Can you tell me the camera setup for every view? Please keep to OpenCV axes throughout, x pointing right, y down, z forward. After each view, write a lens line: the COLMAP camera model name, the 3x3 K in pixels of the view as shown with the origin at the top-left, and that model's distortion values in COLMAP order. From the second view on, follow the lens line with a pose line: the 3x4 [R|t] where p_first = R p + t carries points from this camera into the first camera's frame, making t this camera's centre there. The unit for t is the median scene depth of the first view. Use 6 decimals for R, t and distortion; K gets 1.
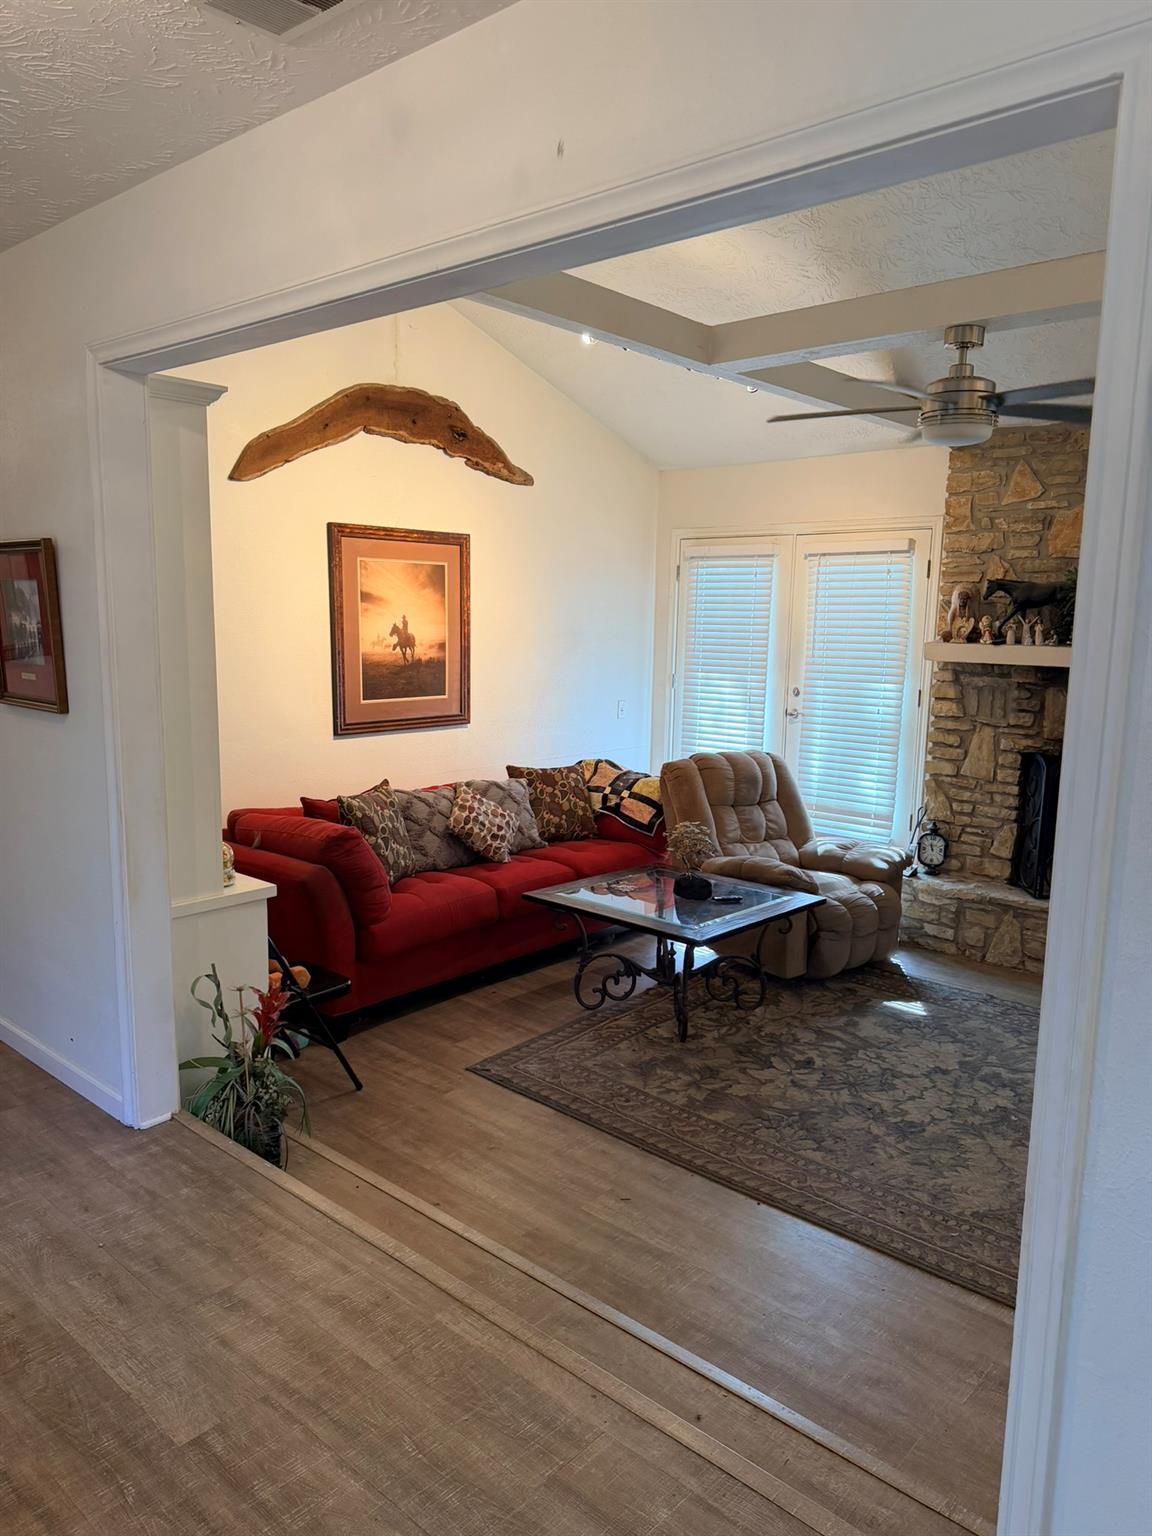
lens RADIAL K [[1067.4, 0, 577.4], [0, 1067.4, 774.5], [0, 0, 1]] dist [0.140794, -0.252850]
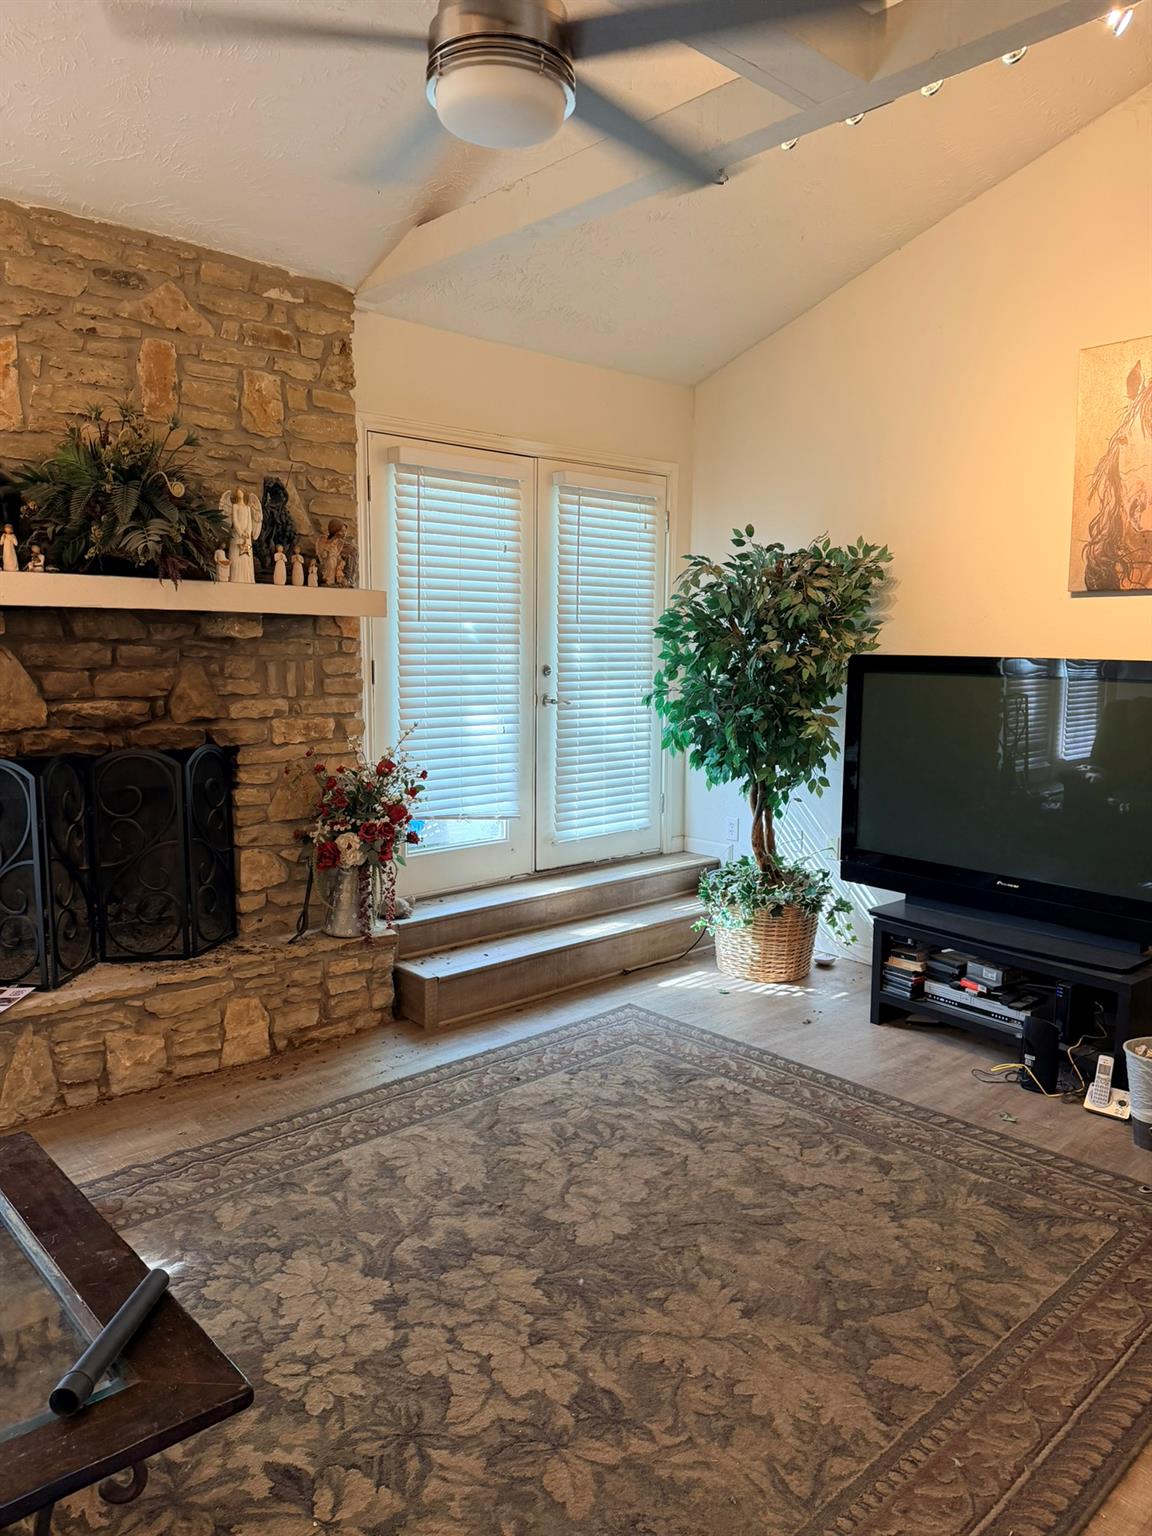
lens RADIAL K [[1075.8, 0, 577.1], [0, 1075.8, 772.9], [0, 0, 1]] dist [0.076380, -0.110746]
pose [[0.103105, -0.145368, 0.983991, -0.137716], [0.140612, 0.981458, 0.130261, -0.046024], [-0.984682, 0.124930, 0.121634, 0.644385]]
